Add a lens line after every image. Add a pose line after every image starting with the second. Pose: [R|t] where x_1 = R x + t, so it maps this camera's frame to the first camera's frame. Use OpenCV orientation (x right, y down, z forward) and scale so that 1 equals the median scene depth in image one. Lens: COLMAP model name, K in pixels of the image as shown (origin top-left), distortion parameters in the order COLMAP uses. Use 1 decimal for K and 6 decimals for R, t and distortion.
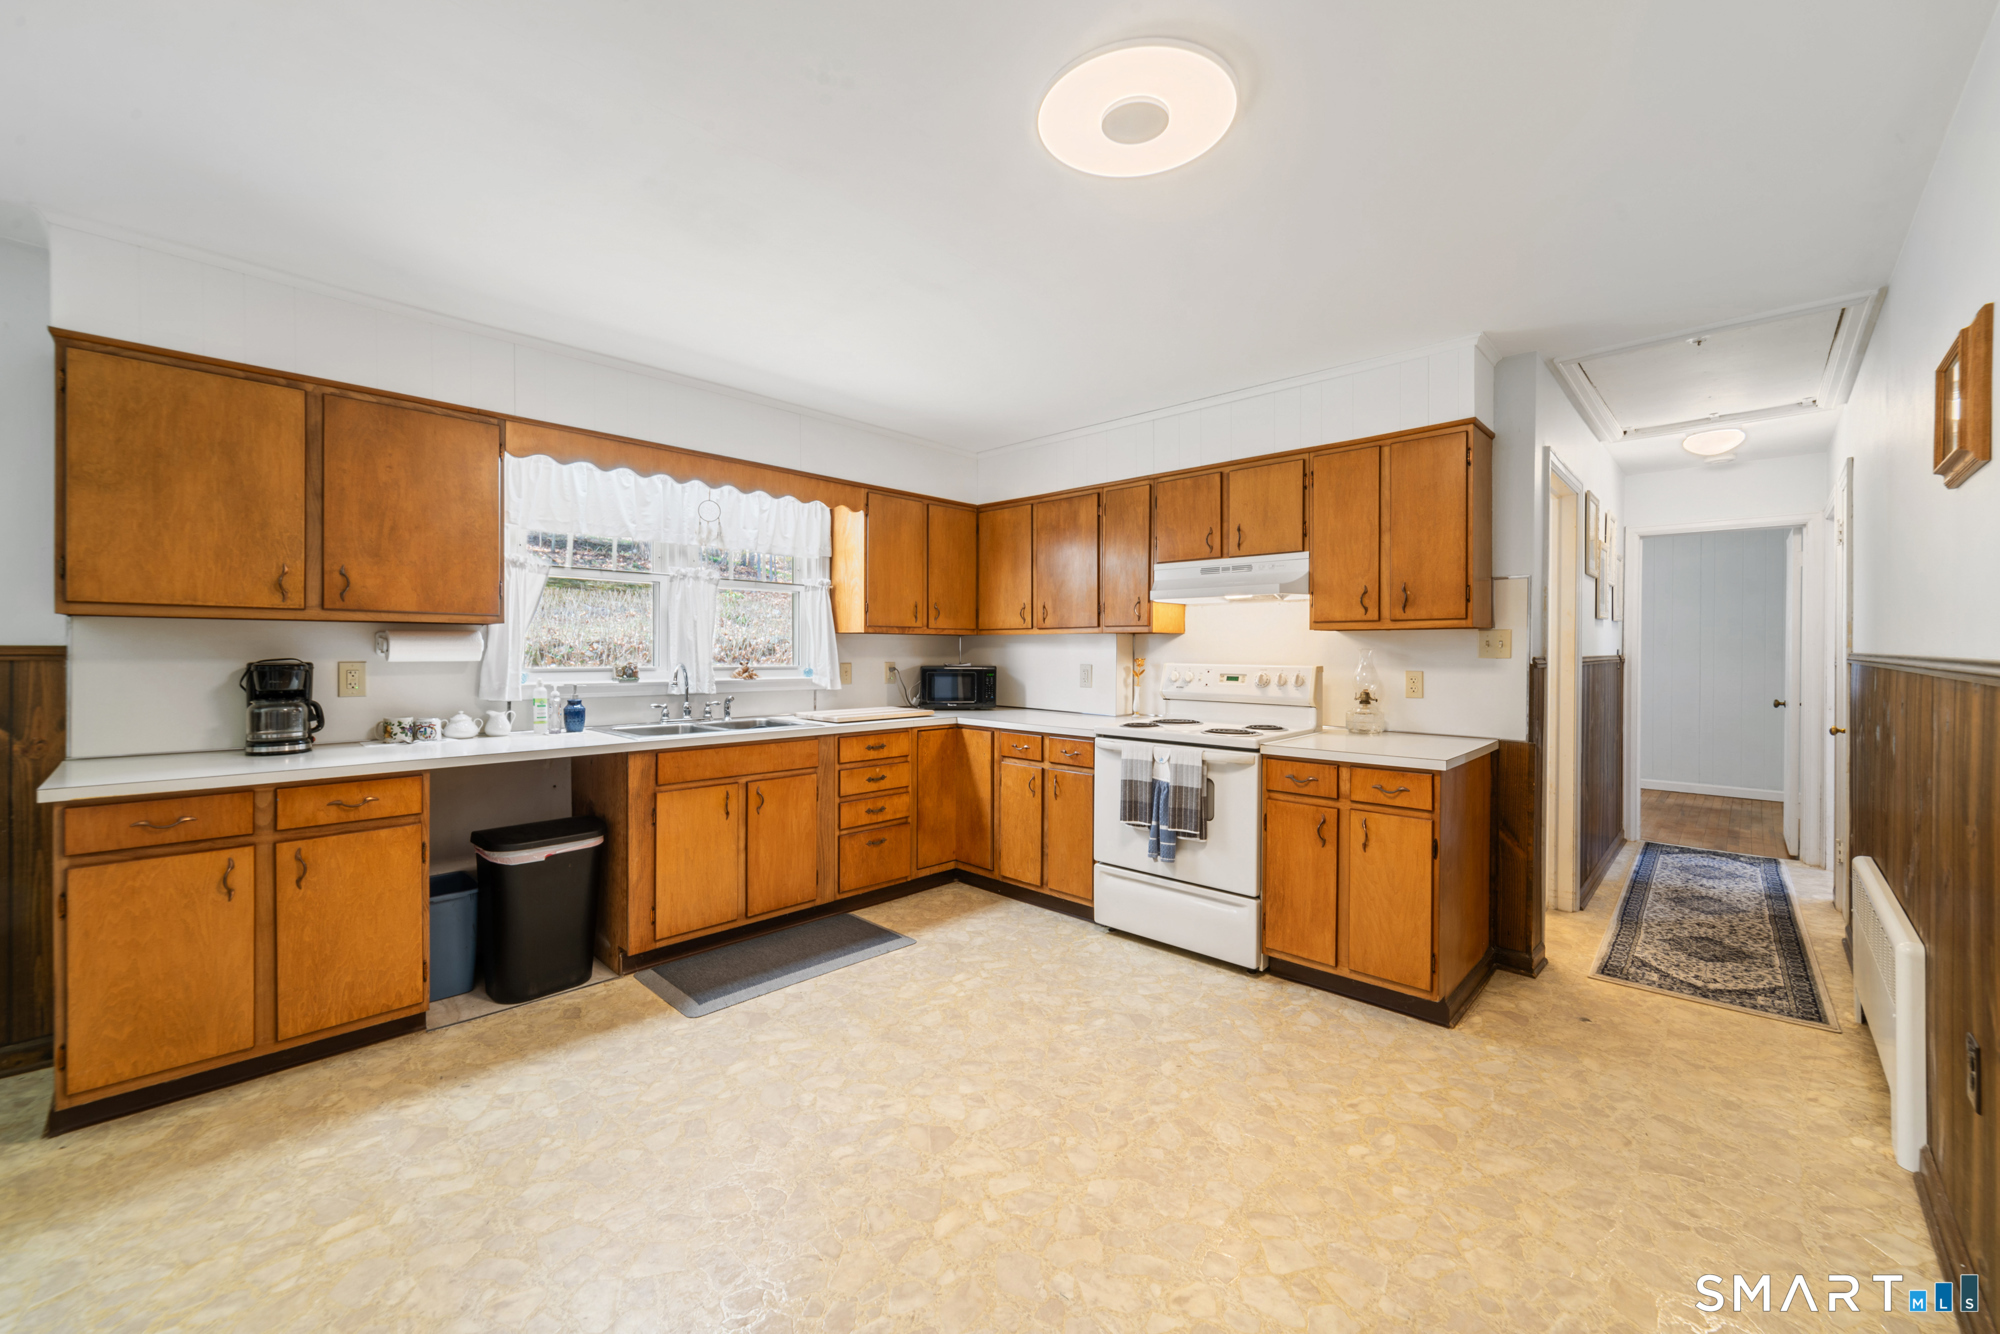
lens RADIAL K [[785.2, 0, 999.1], [0, 785.2, 654.6], [0, 0, 1]] dist [-0.002803, 0.002020]
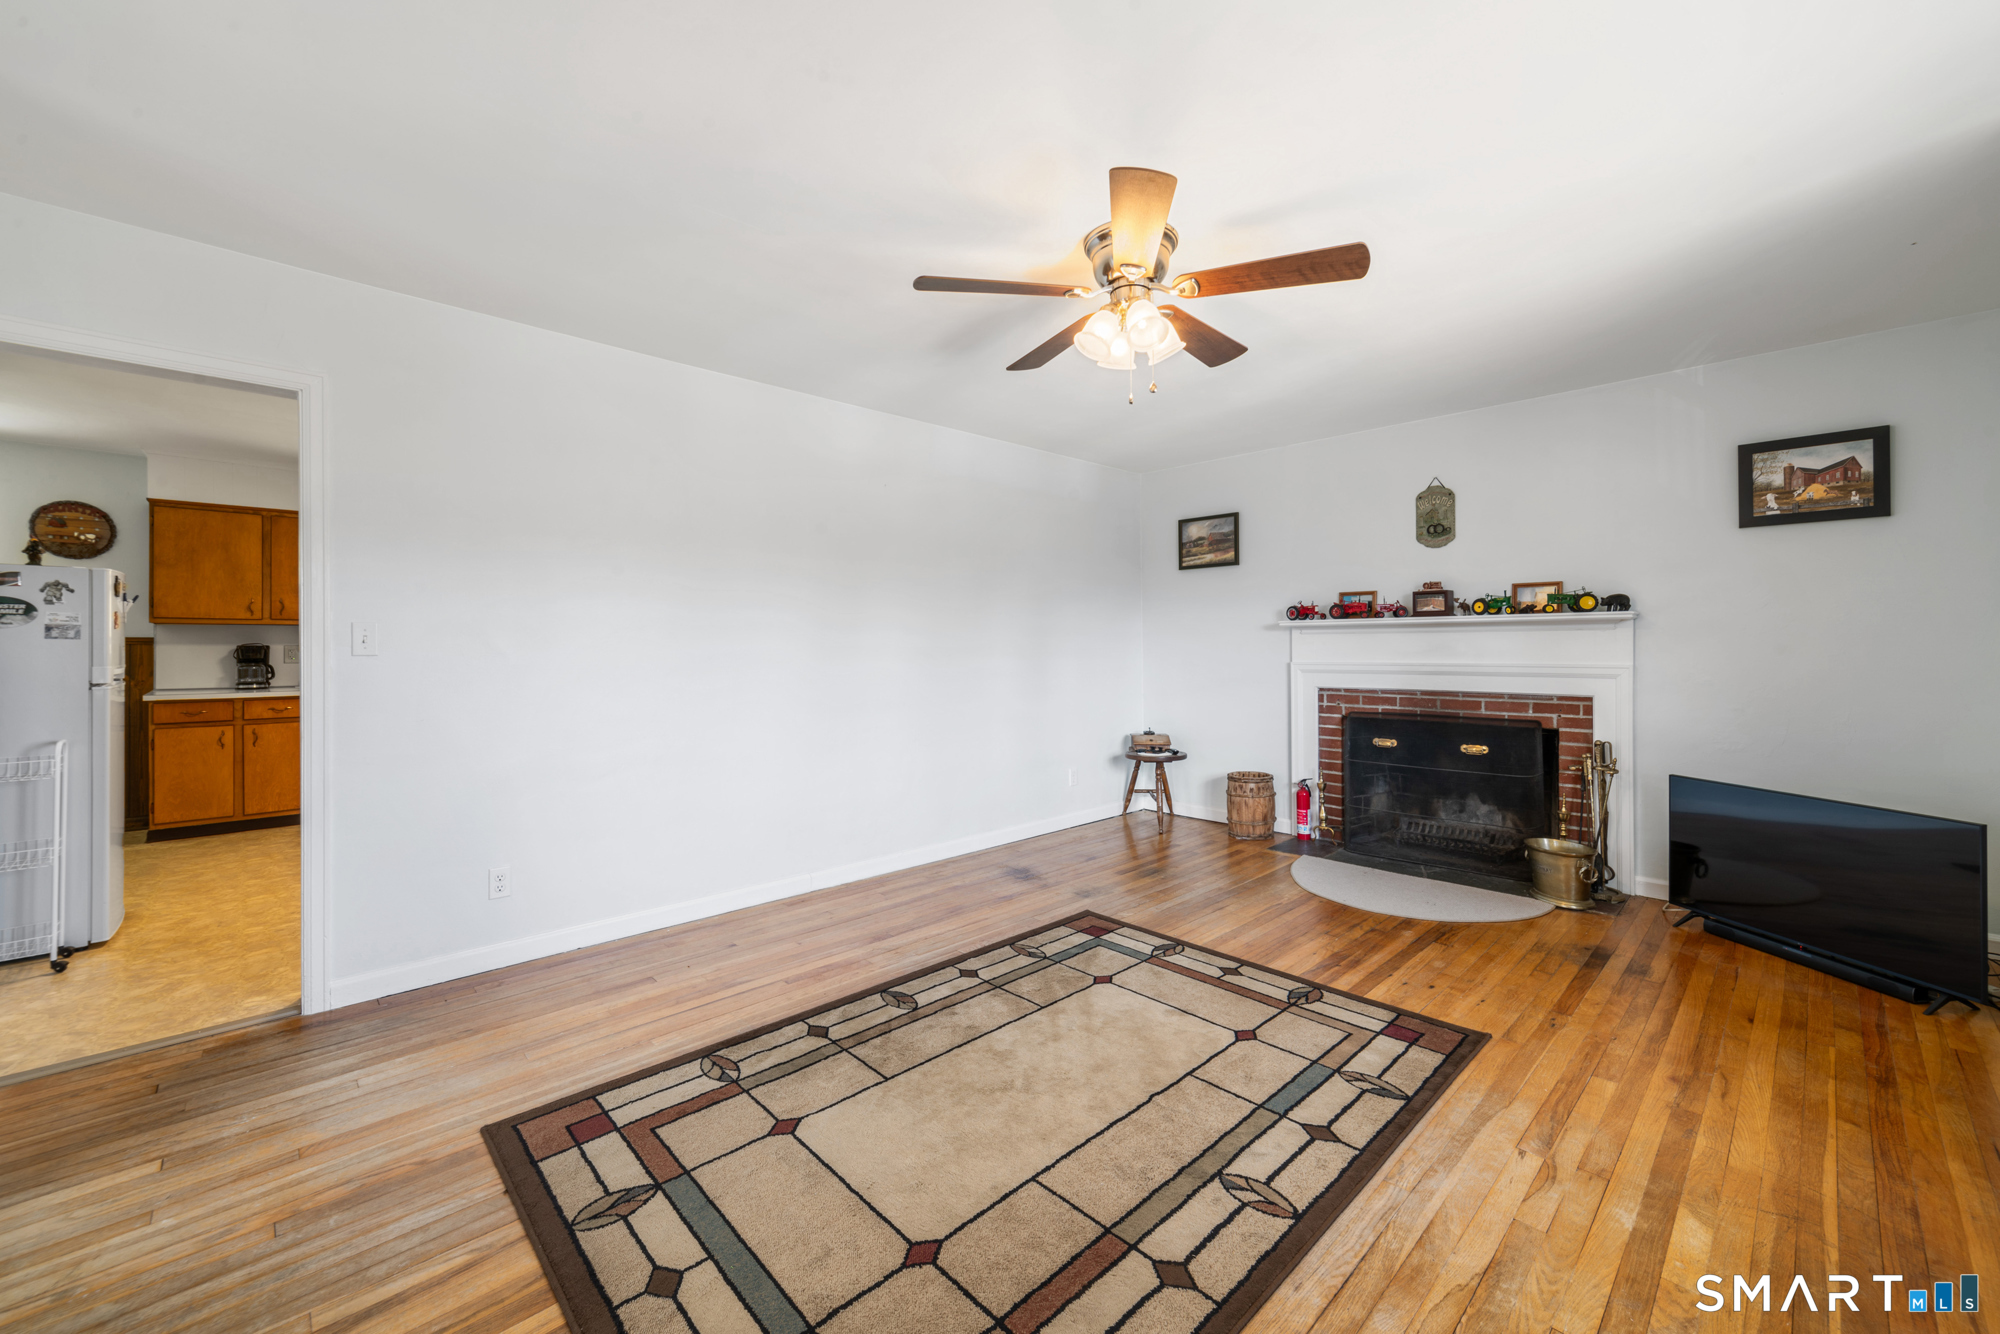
lens RADIAL K [[785.2, 0, 1009.5], [0, 785.2, 646.4], [0, 0, 1]] dist [-0.002803, 0.002020]
pose [[0.999151, -0.002683, -0.041118, 0.875442], [0.002555, 0.999992, -0.003157, 0.019020], [0.041126, 0.003049, 0.999149, -0.740956]]
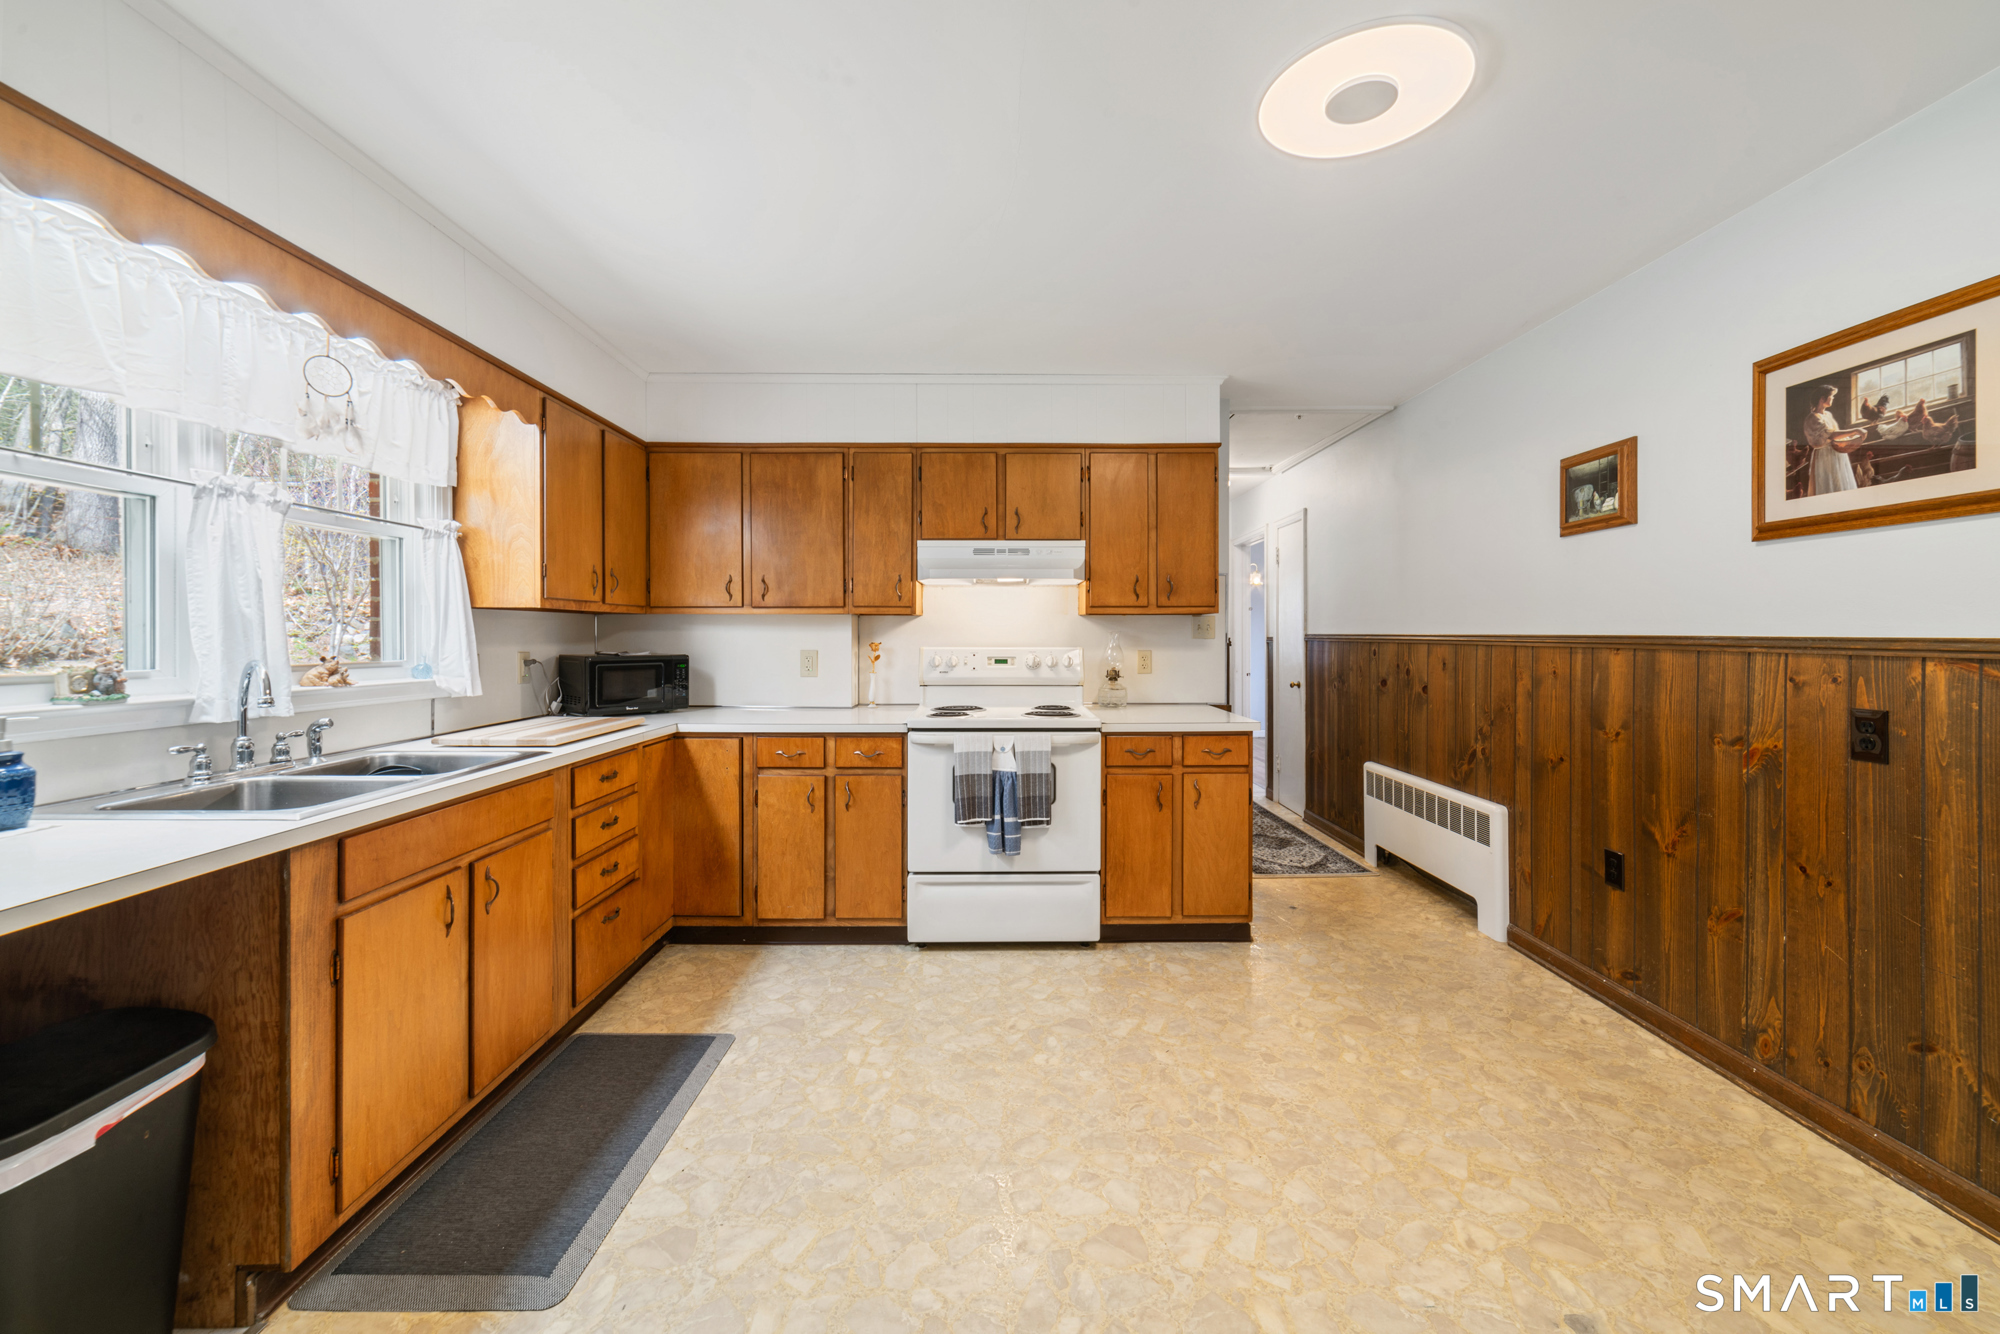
lens RADIAL K [[785.2, 0, 1007.8], [0, 785.2, 637.4], [0, 0, 1]] dist [-0.002803, 0.002020]
pose [[0.715259, -0.006125, 0.698833, -0.473178], [0.006544, 0.999976, 0.002067, -0.002397], [-0.698829, 0.003095, 0.715282, 0.334400]]
